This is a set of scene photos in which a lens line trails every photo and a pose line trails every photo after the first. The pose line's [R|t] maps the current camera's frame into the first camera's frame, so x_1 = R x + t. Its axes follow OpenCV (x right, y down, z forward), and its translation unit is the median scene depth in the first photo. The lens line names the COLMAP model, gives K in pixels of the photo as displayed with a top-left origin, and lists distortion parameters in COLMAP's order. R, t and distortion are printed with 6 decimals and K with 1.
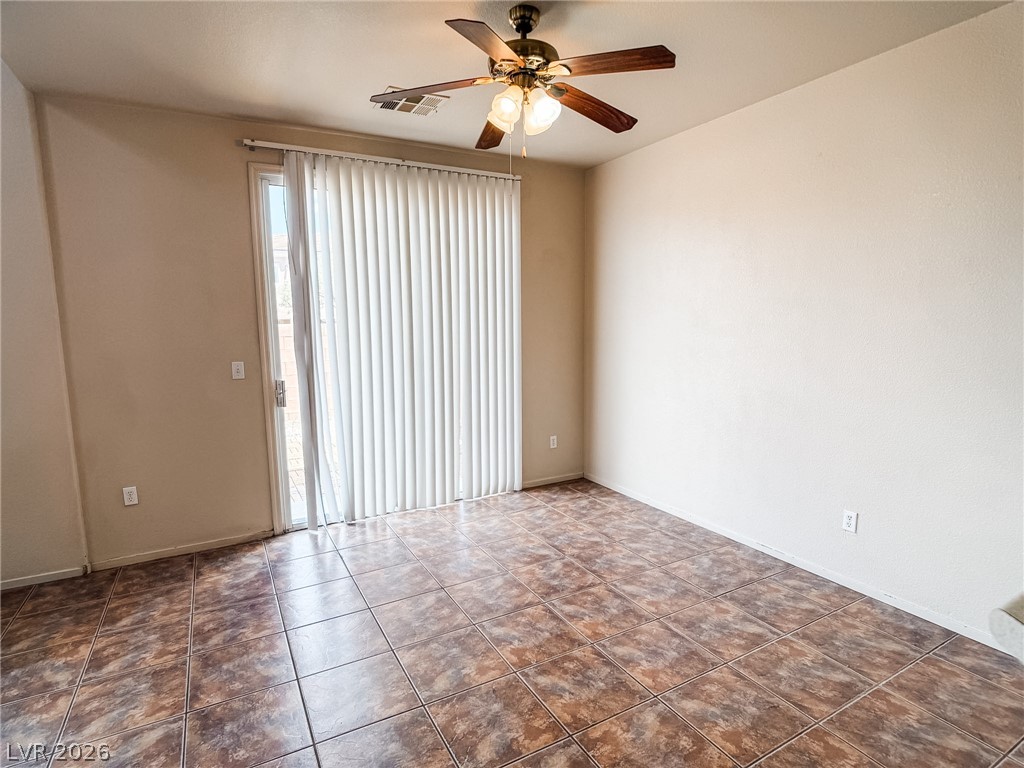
lens RADIAL K [[539.2, 0, 509.1], [0, 539.2, 383.7], [0, 0, 1]] dist [-0.003743, -0.011272]
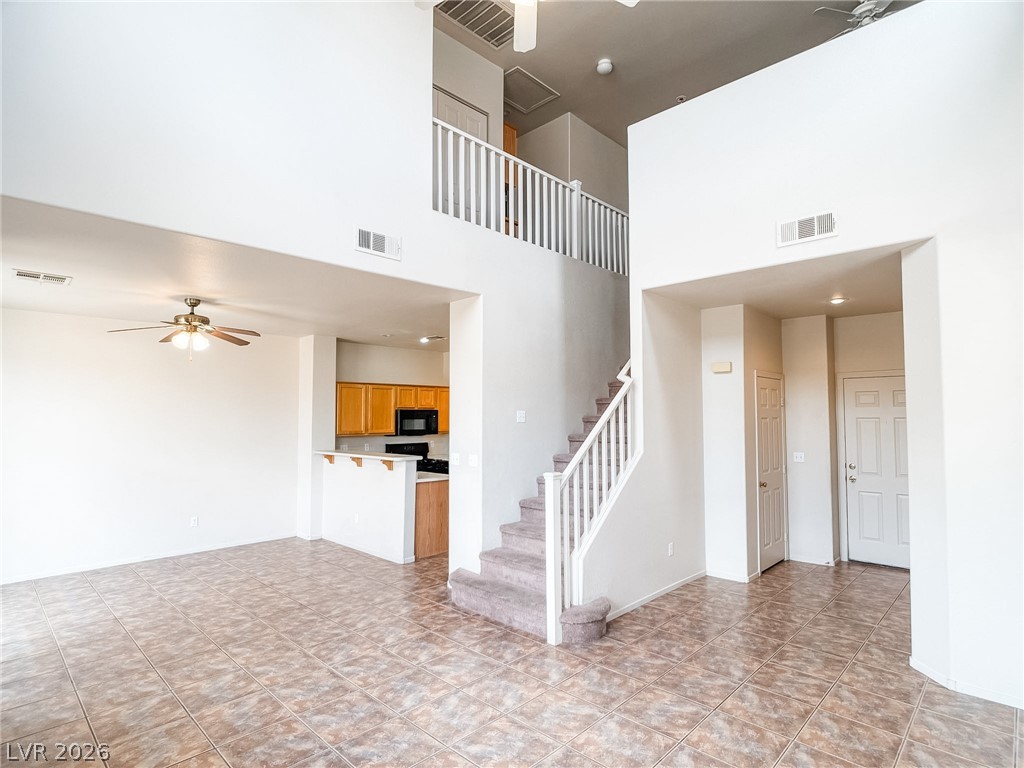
lens RADIAL K [[539.2, 0, 511.0], [0, 539.2, 374.1], [0, 0, 1]] dist [-0.003743, -0.011272]
pose [[-0.288027, 0.087683, 0.953599, -2.271985], [0.133709, 0.989727, -0.050619, -0.072539], [-0.948242, 0.112925, -0.296793, 0.413515]]
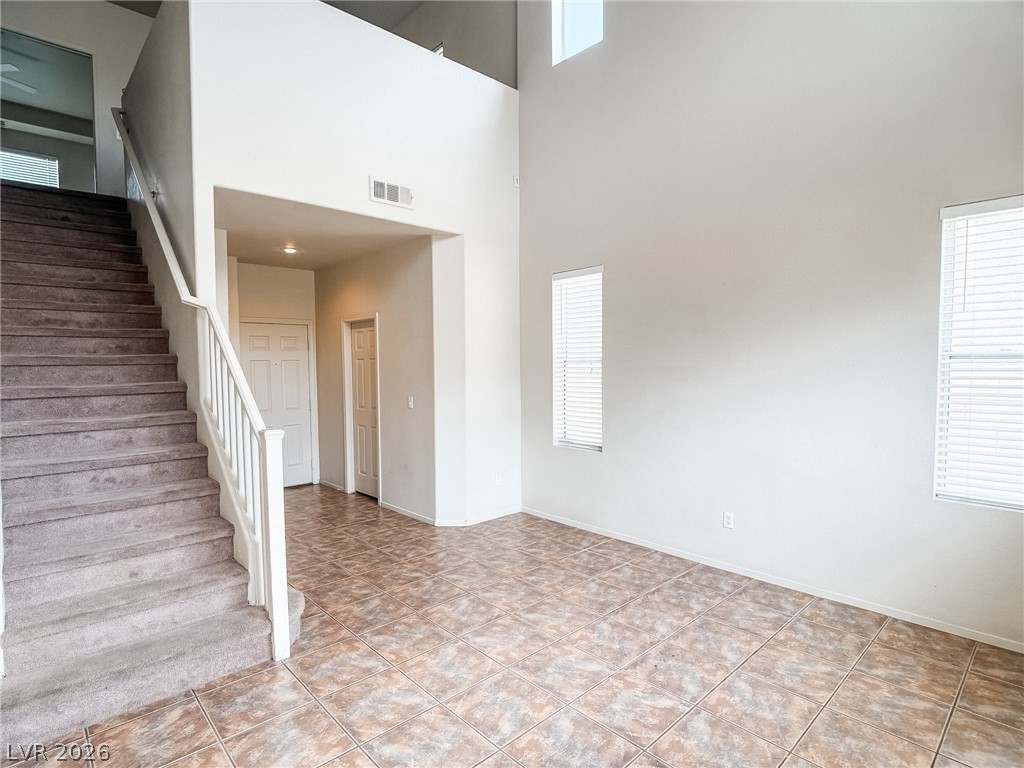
lens RADIAL K [[539.2, 0, 508.6], [0, 539.2, 387.3], [0, 0, 1]] dist [-0.003743, -0.011272]
pose [[-0.970421, 0.036429, -0.238654, -0.974901], [-0.007195, 0.983747, 0.179418, -0.141740], [0.241311, 0.175828, -0.954386, 1.032049]]
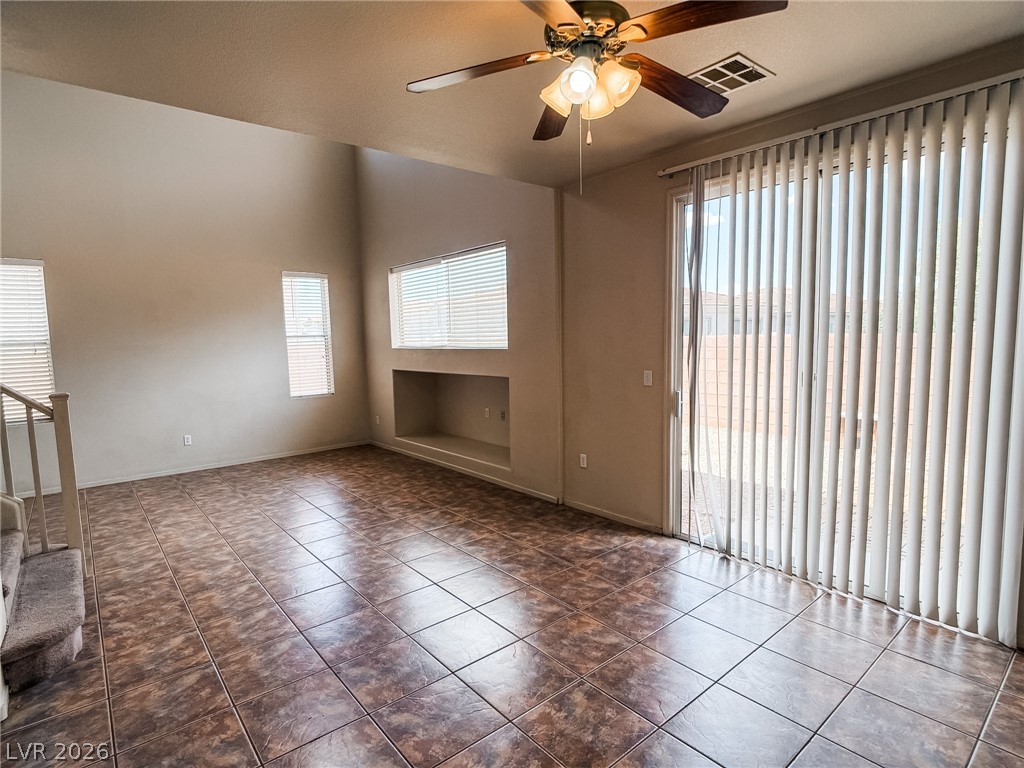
lens RADIAL K [[539.2, 0, 515.2], [0, 539.2, 382.9], [0, 0, 1]] dist [-0.003743, -0.011272]
pose [[0.190723, 0.097380, -0.976802, 0.797512], [-0.104742, 0.991406, 0.078384, -0.106361], [0.976040, 0.087362, 0.199284, 0.719544]]
